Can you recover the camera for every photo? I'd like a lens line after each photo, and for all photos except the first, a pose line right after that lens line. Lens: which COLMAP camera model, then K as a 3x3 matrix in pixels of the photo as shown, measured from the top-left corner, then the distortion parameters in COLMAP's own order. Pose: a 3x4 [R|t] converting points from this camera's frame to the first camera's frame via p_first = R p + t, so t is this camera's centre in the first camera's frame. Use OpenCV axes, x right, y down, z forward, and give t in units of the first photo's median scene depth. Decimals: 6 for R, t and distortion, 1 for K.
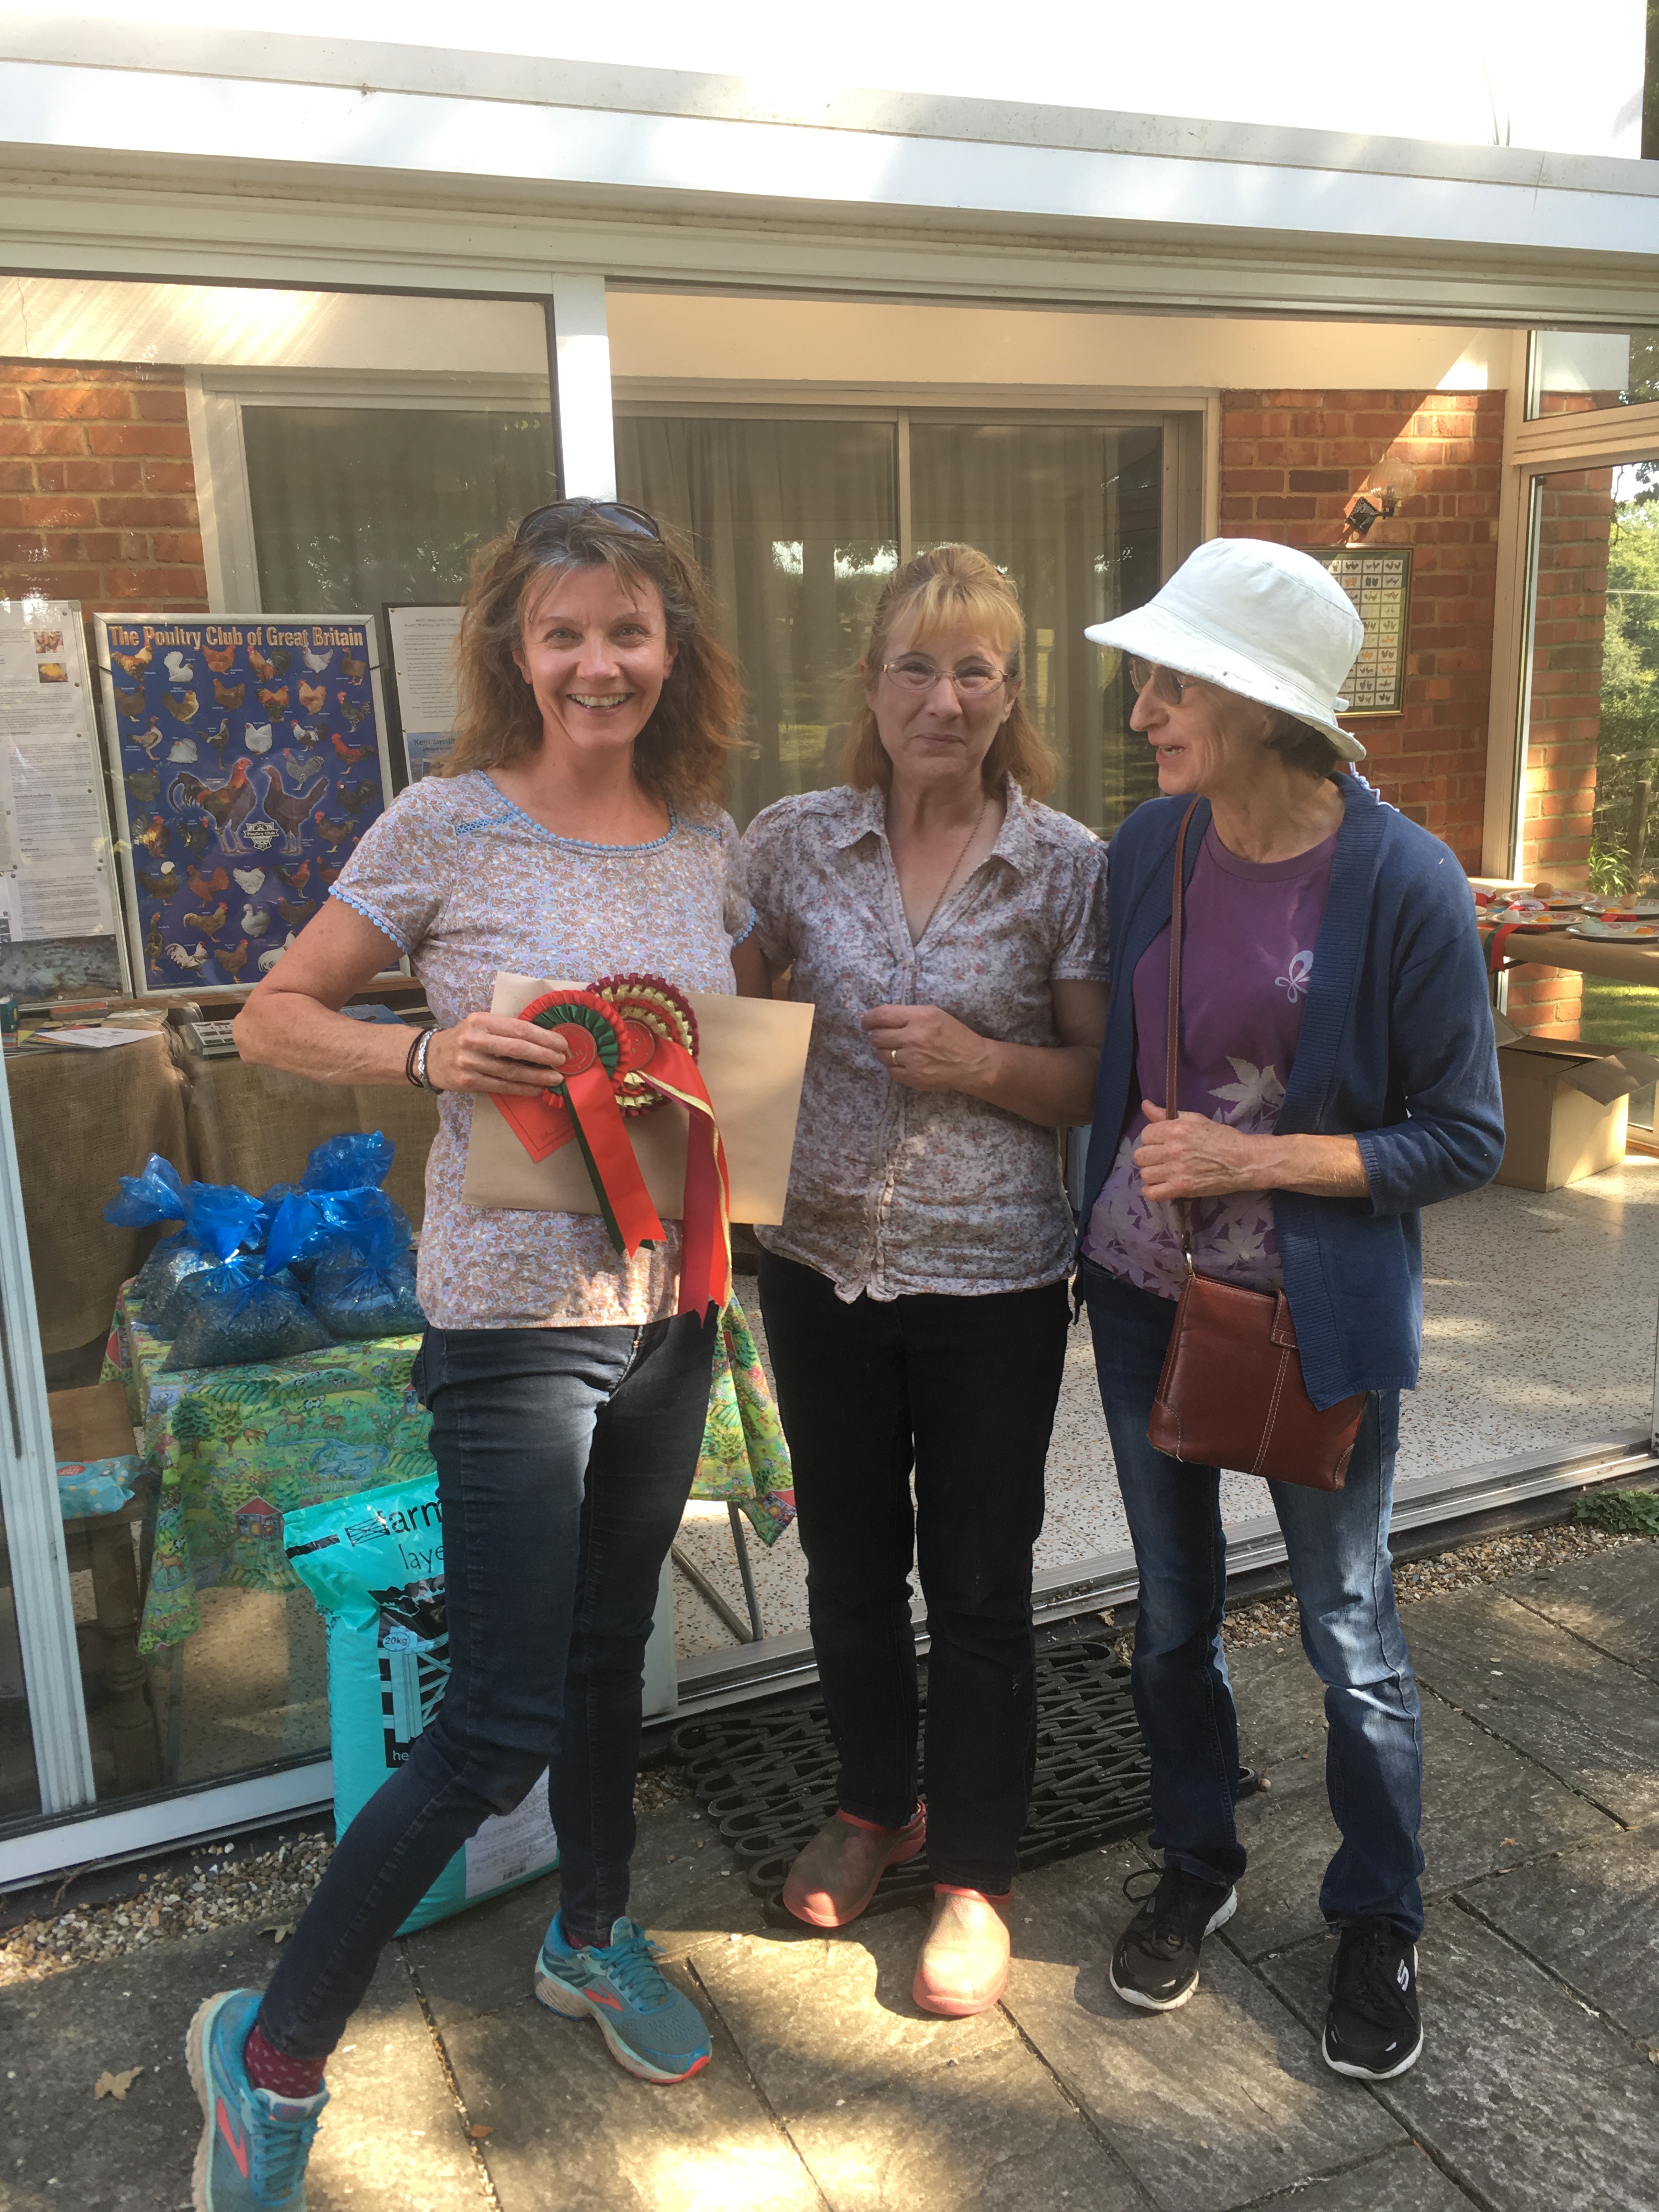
lens RADIAL K [[1896.5, 0, 861.6], [0, 1896.5, 1076.3], [0, 0, 1]] dist [0.081023, -0.121676]
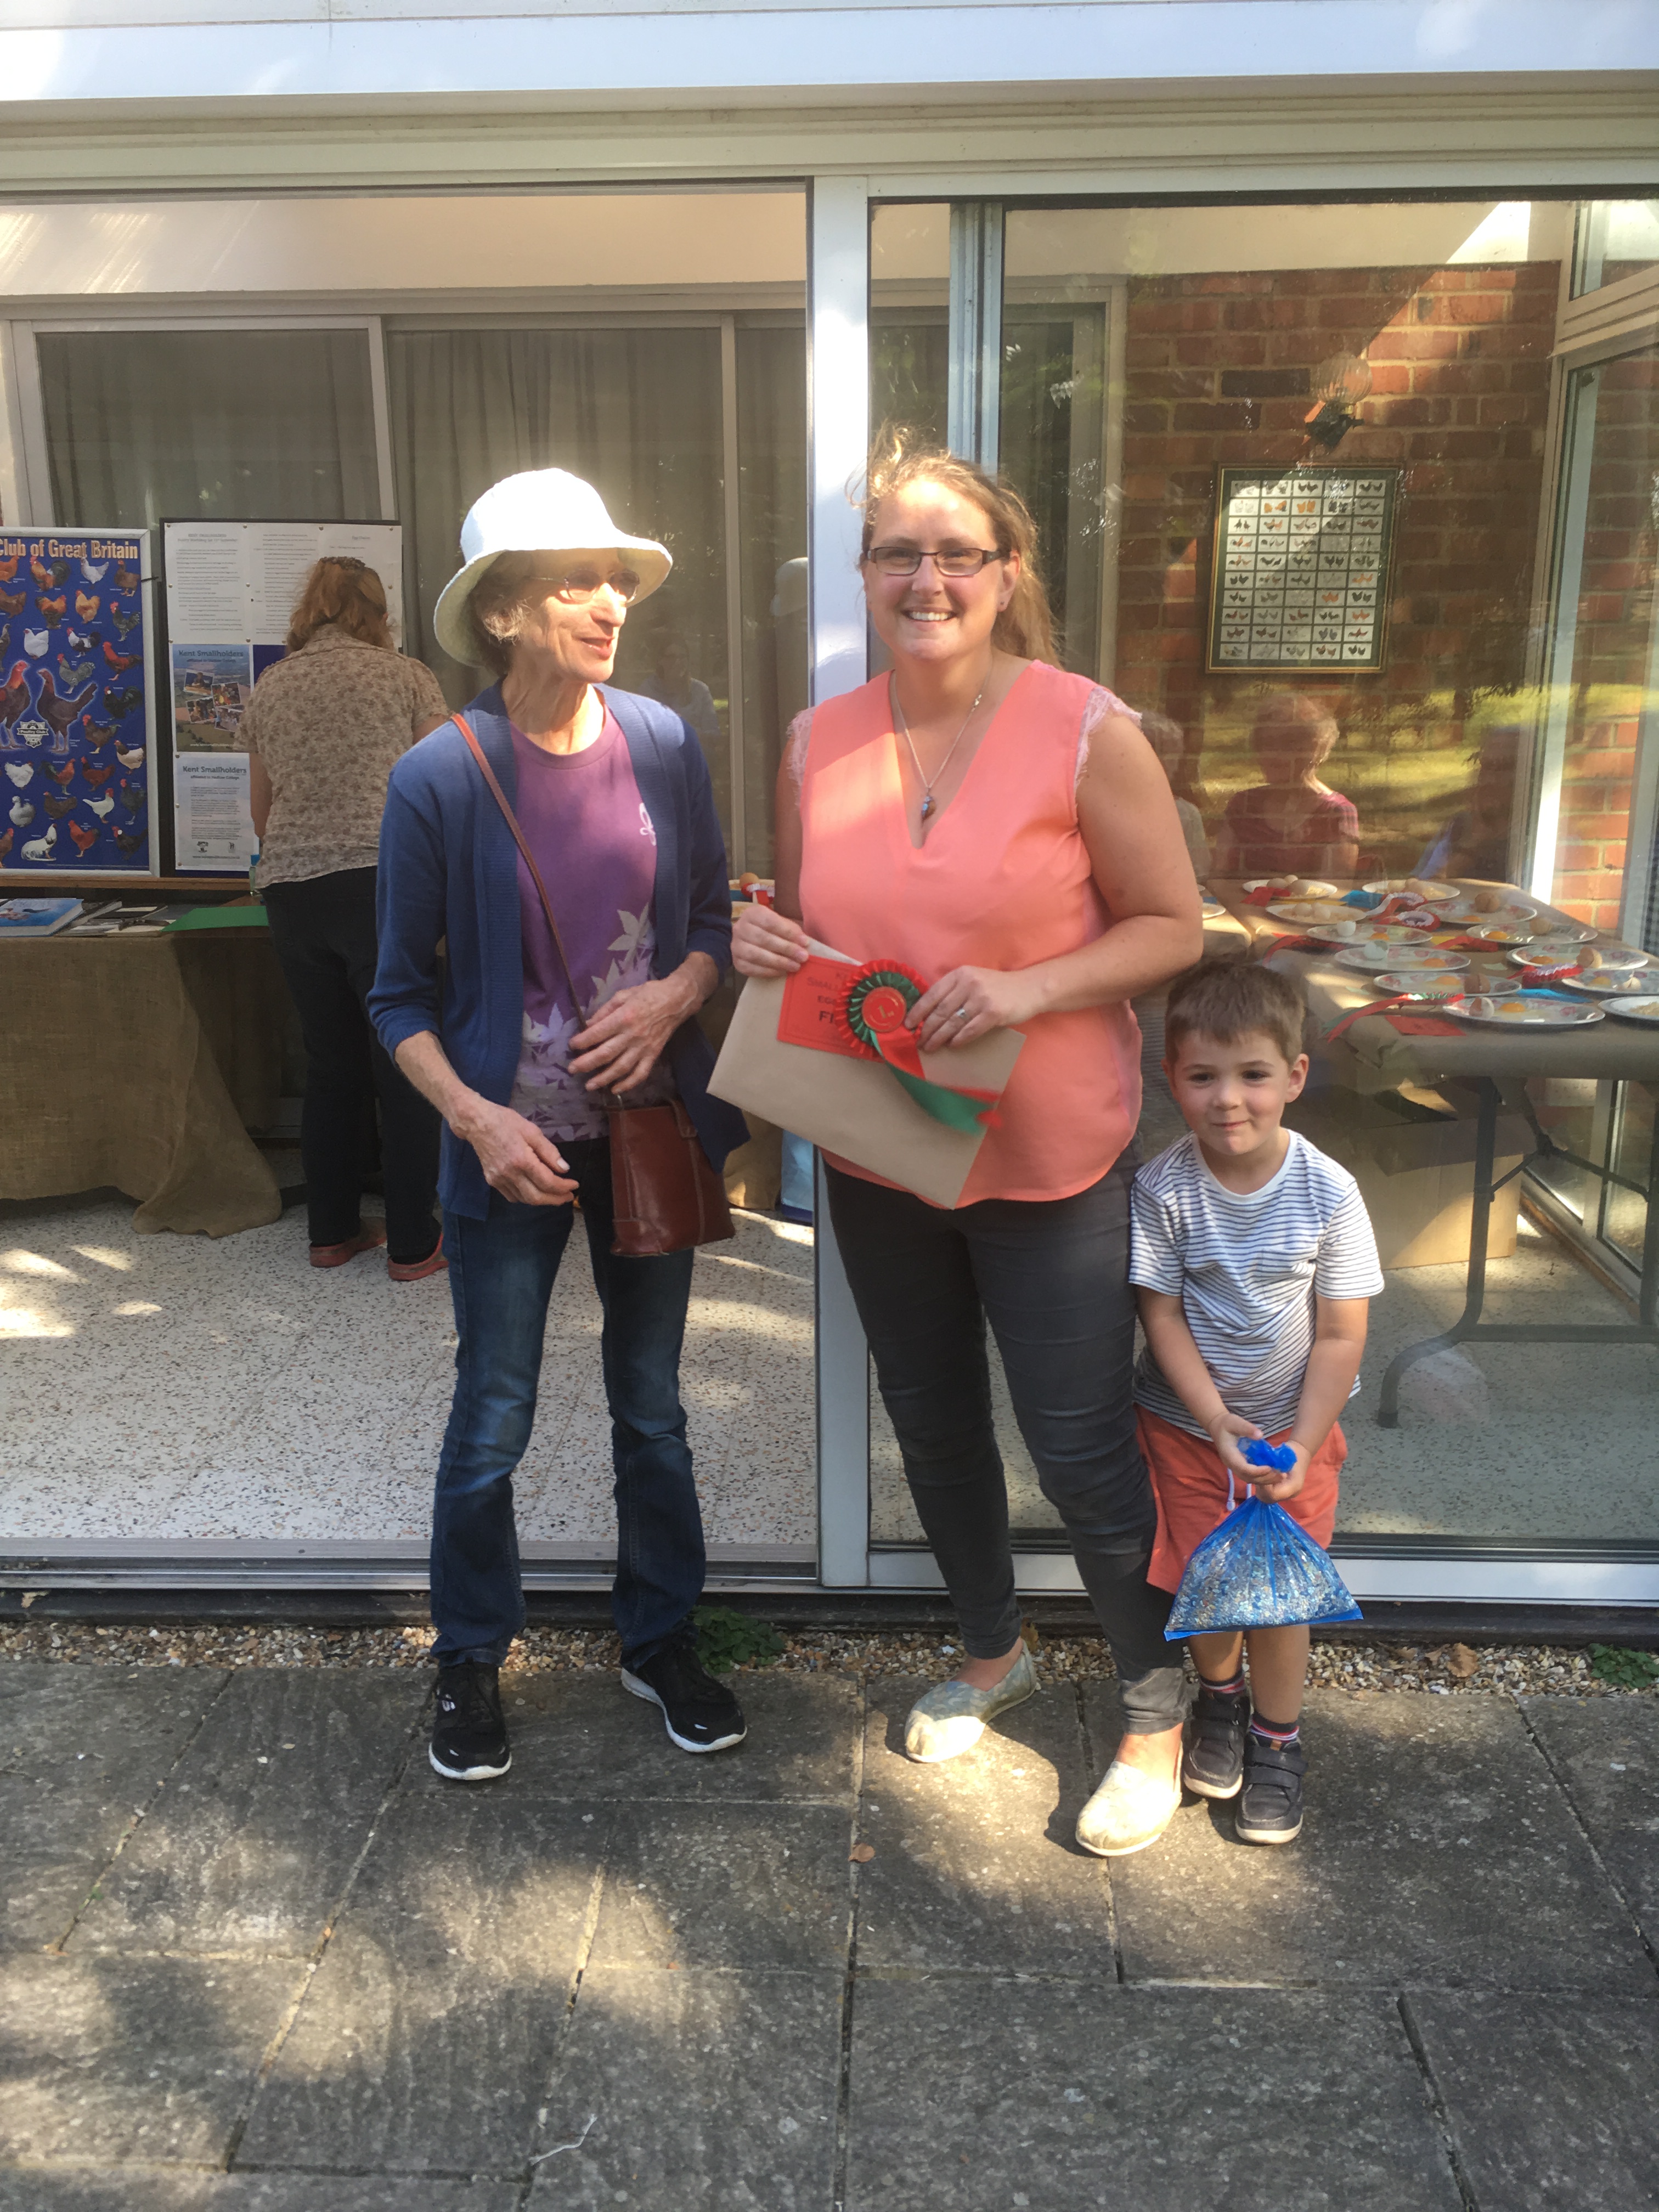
lens RADIAL K [[1896.5, 0, 821.1], [0, 1896.5, 1083.5], [0, 0, 1]] dist [0.081023, -0.121676]
pose [[0.896789, 0.134544, -0.421505, 0.575849], [-0.116705, 0.990838, 0.067974, -0.055798], [0.426789, -0.011767, 0.904275, 0.205586]]
